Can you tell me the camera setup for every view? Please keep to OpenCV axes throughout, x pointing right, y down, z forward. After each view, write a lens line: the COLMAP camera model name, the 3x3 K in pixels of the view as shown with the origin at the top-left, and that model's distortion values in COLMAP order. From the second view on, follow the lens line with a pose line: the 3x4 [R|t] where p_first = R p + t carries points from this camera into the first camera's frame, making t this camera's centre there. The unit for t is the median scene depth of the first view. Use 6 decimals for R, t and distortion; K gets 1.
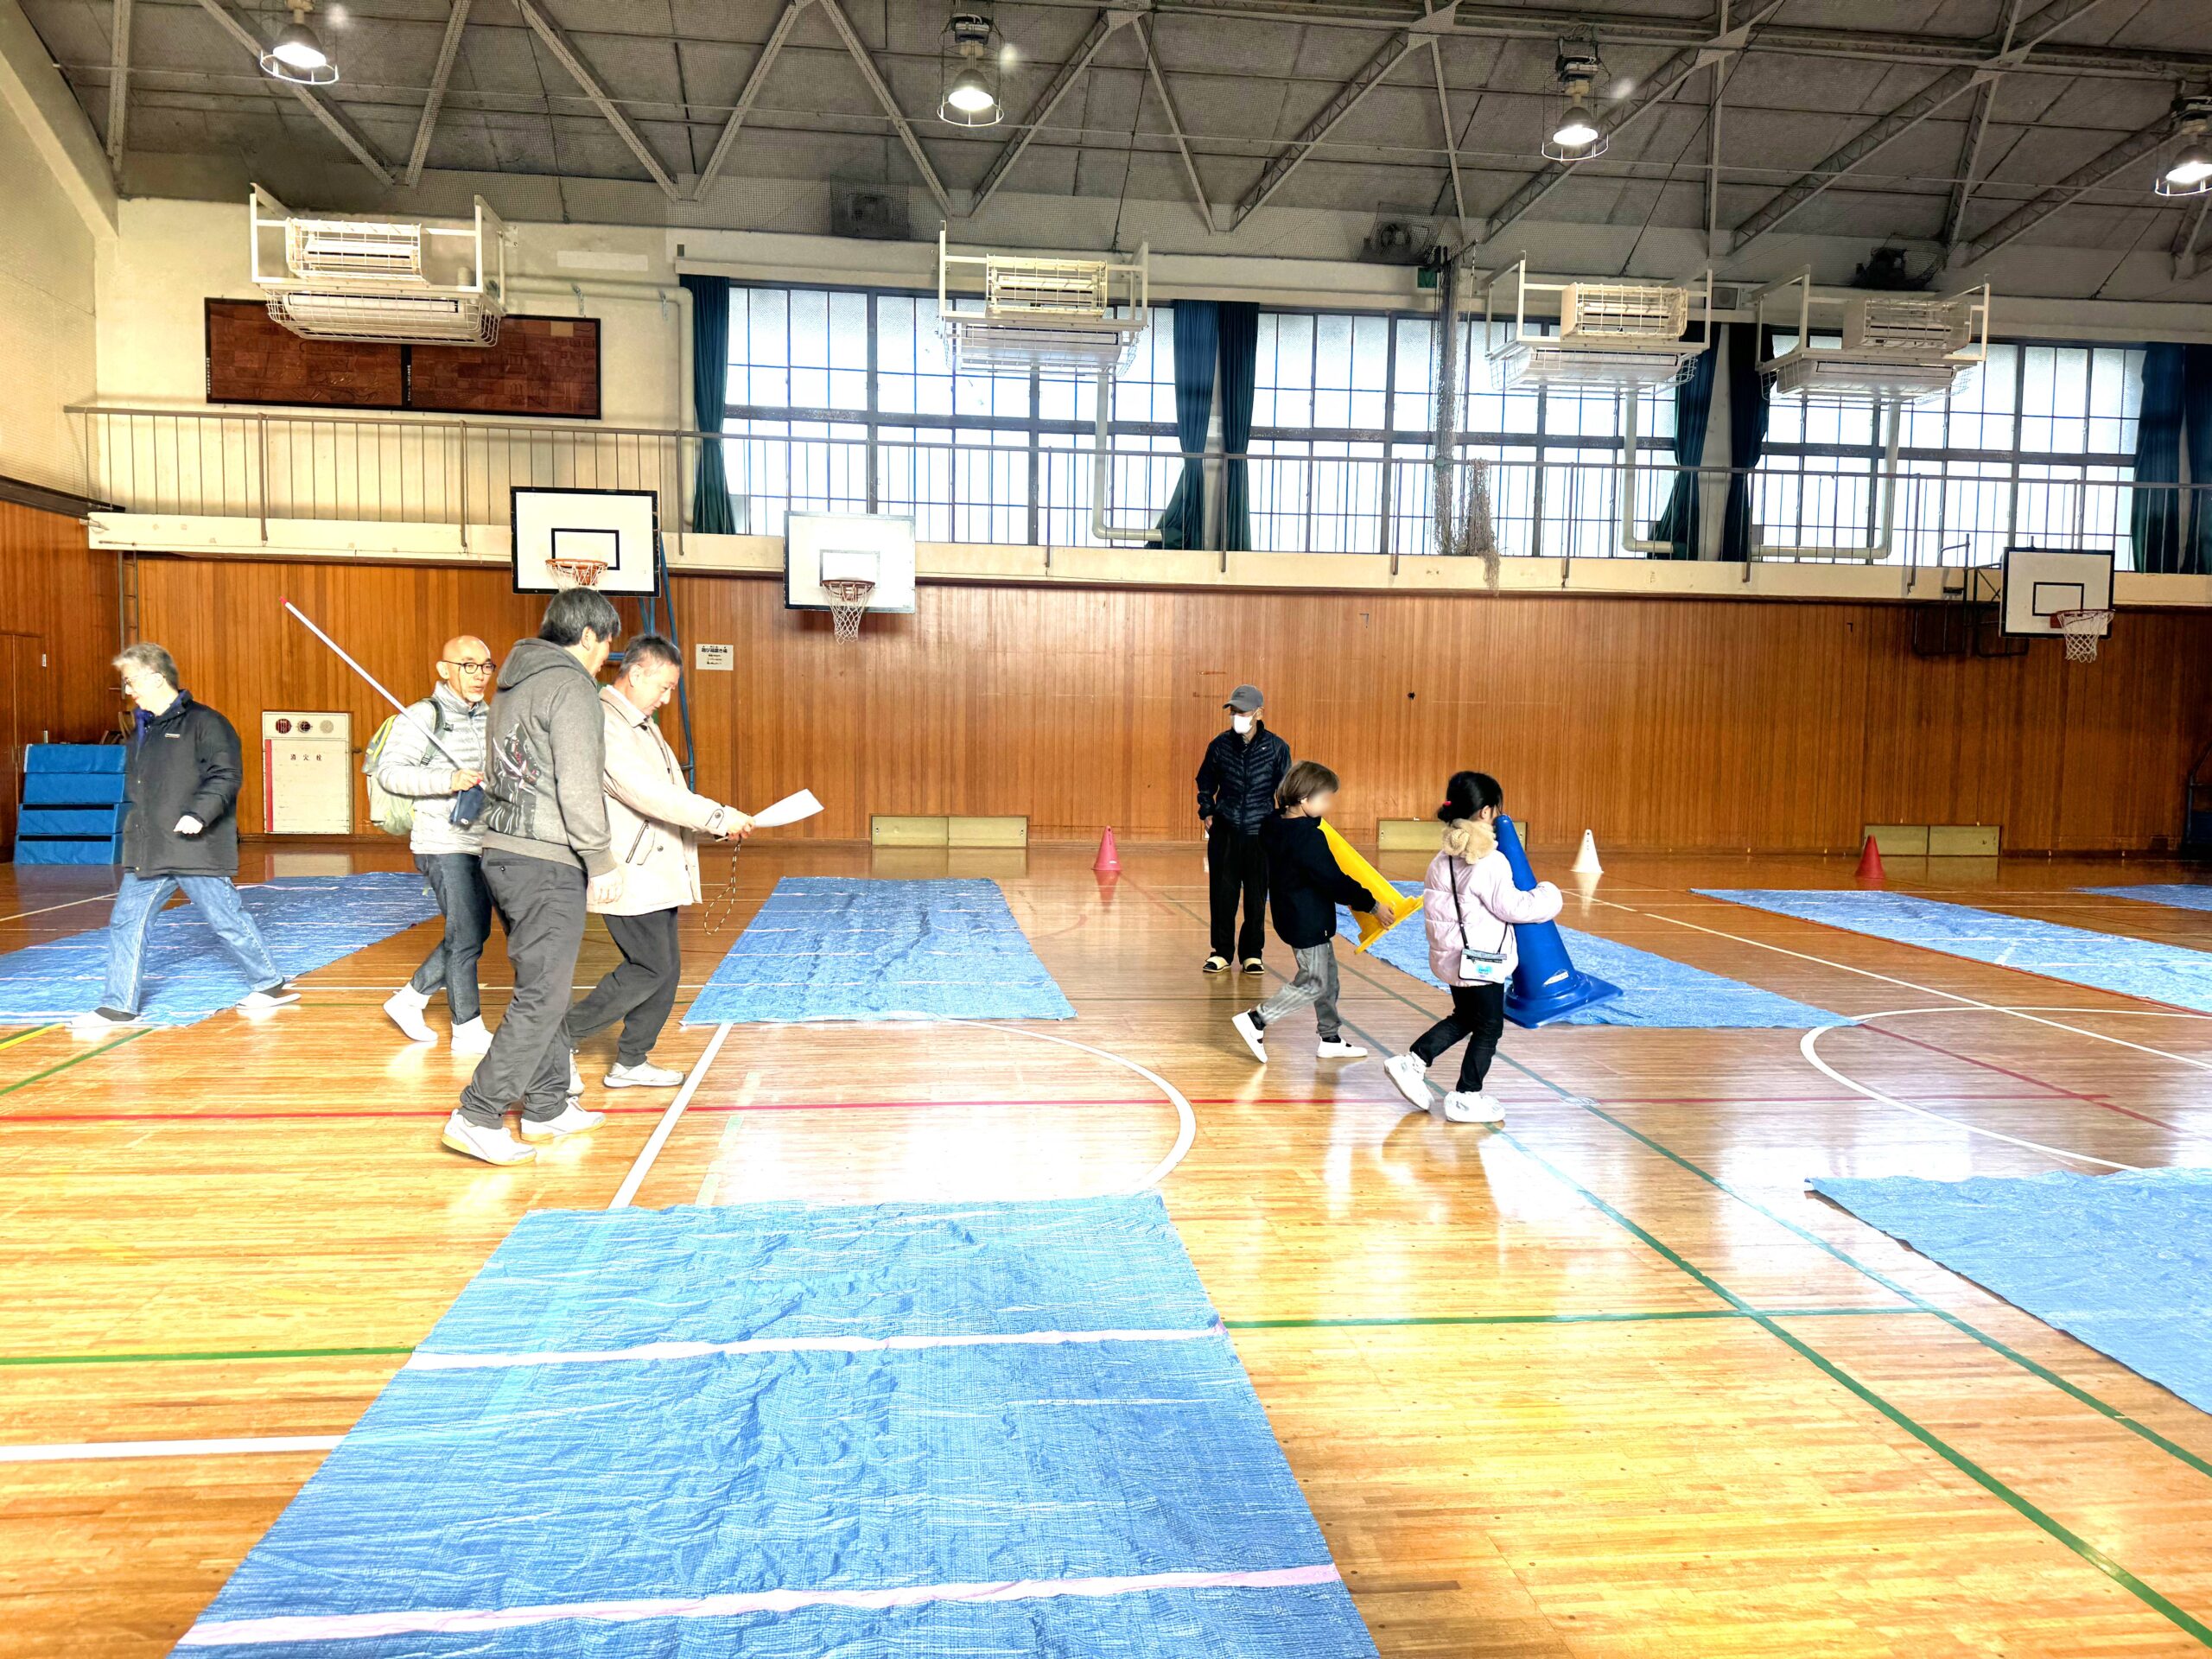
lens RADIAL K [[1545.2, 0, 1103.1], [0, 1545.2, 826.4], [0, 0, 1]] dist [0.007572, -0.006223]
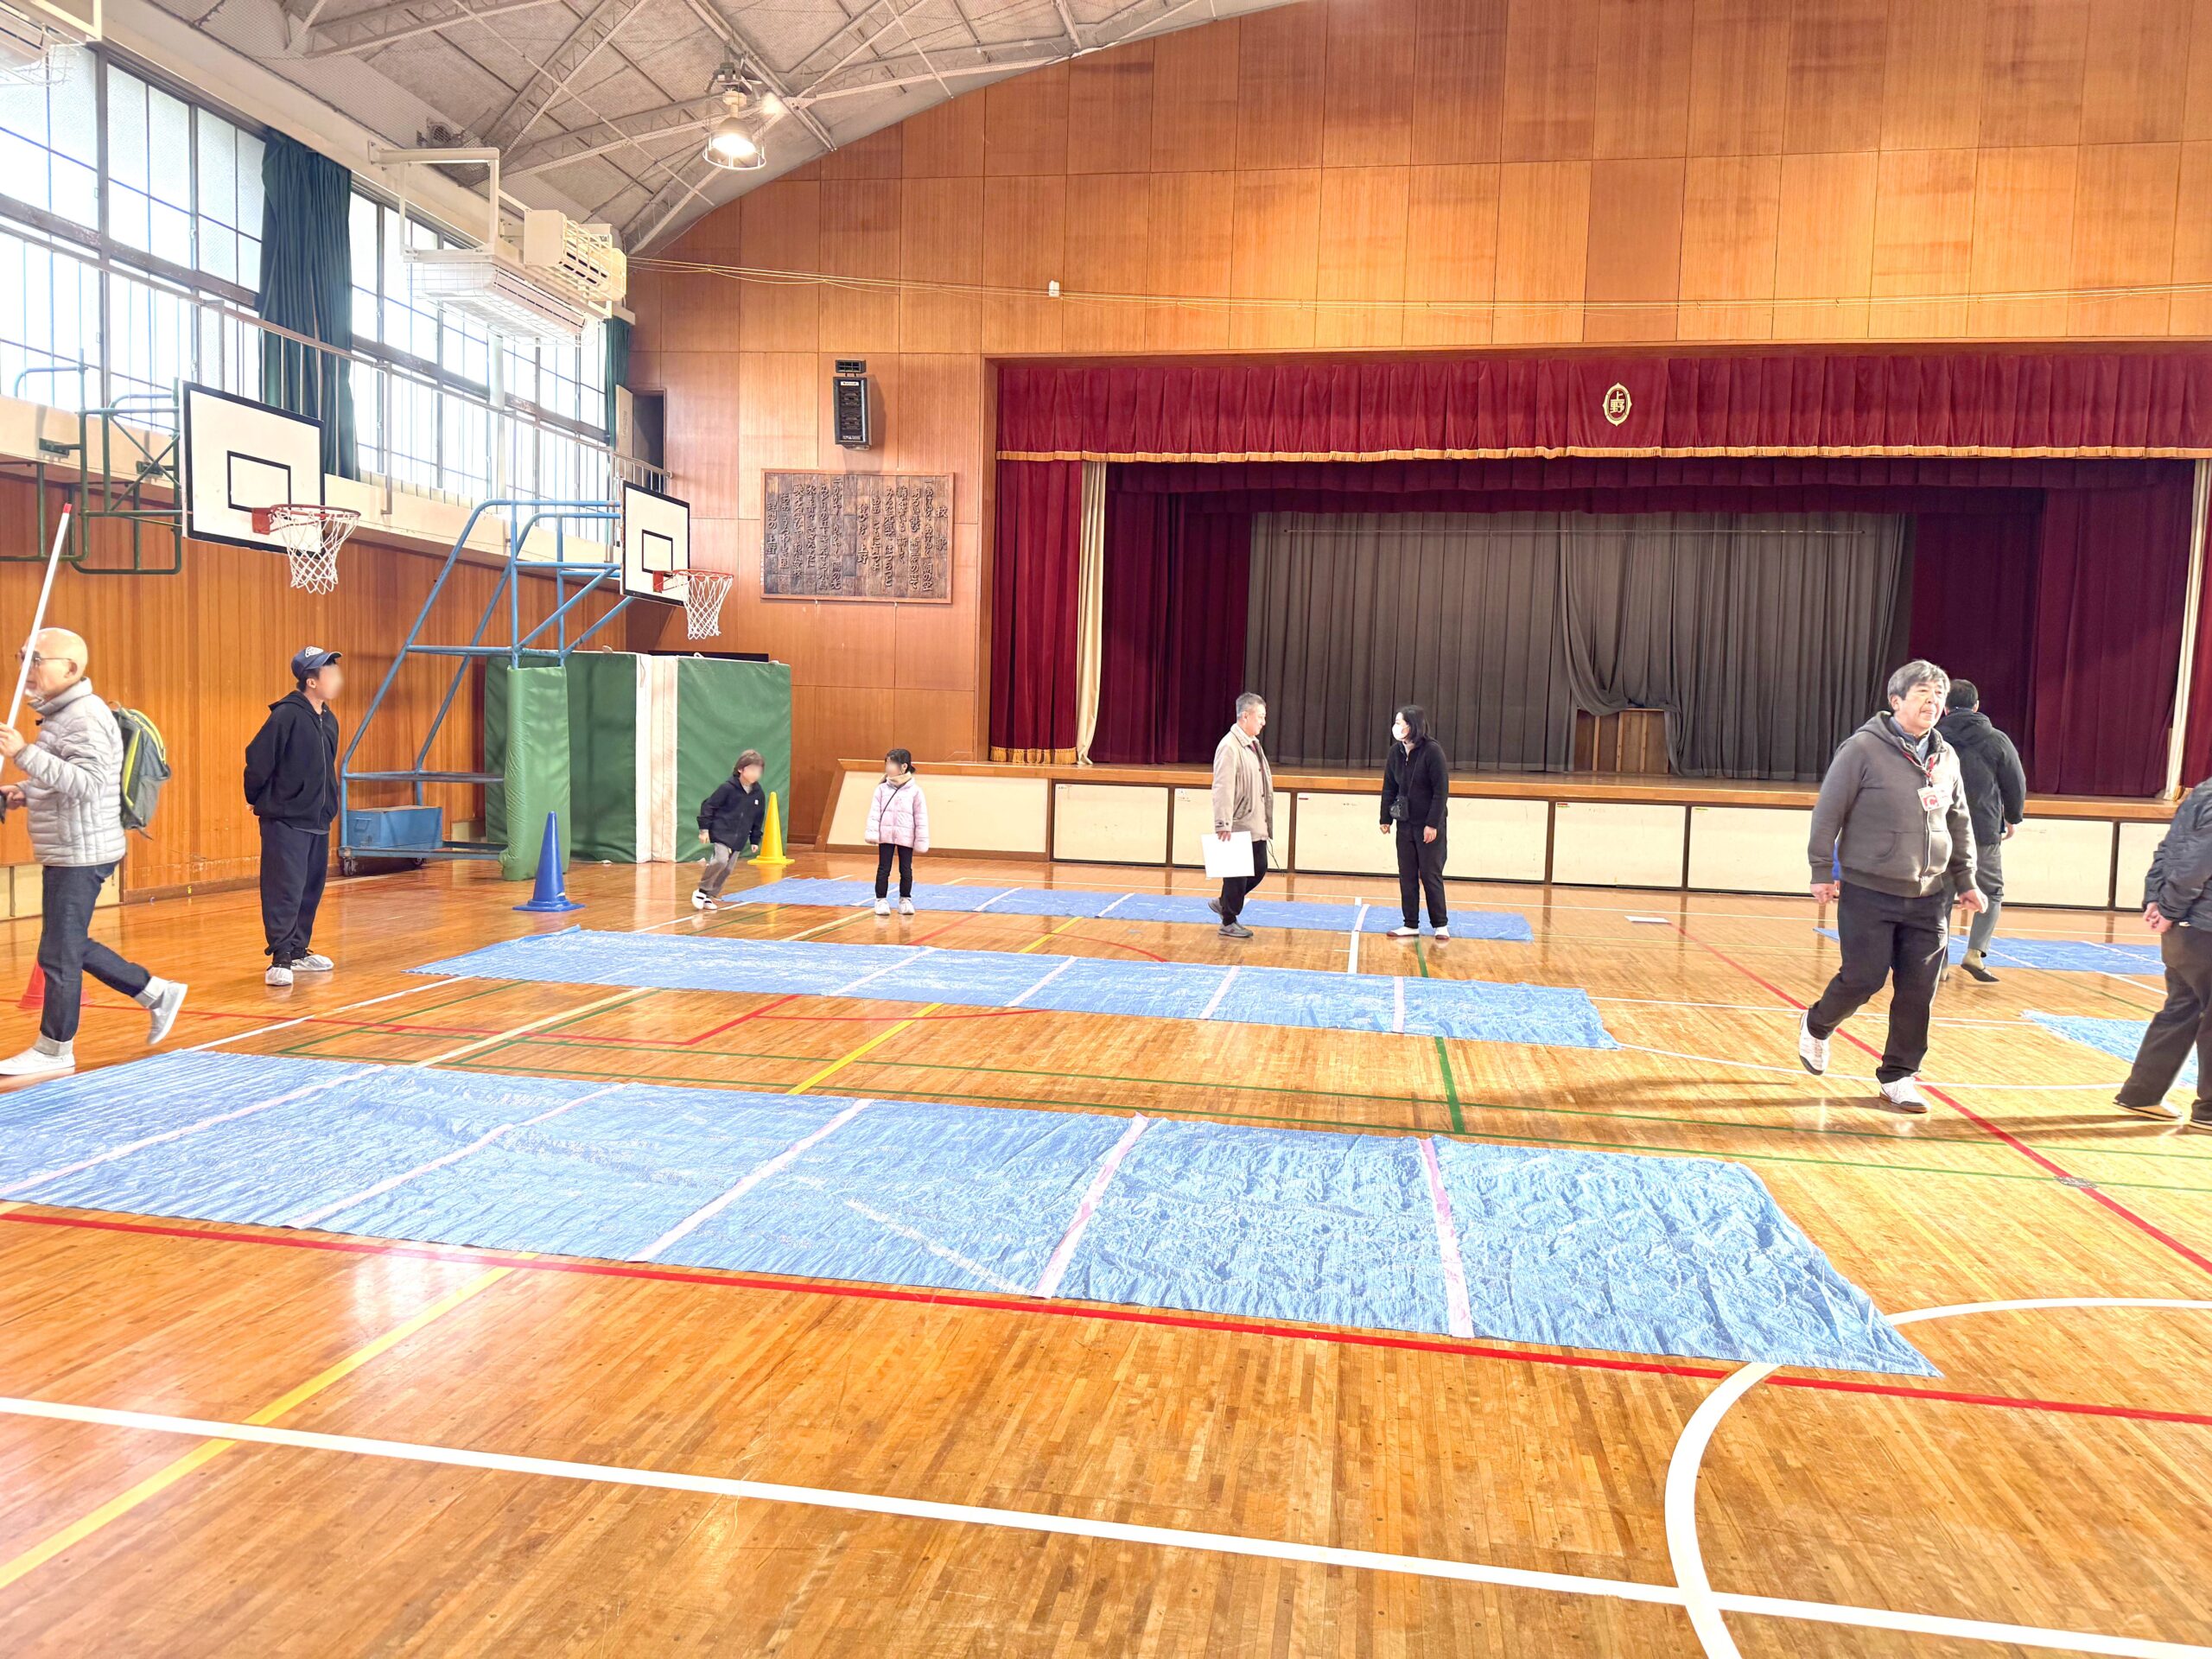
lens RADIAL K [[1545.2, 0, 1106.2], [0, 1545.2, 825.8], [0, 0, 1]] dist [0.007572, -0.006223]
pose [[0.288807, -0.070228, 0.954808, 0.117349], [0.042856, 0.997255, 0.060387, -0.034455], [-0.956428, 0.023479, 0.291024, 0.480571]]
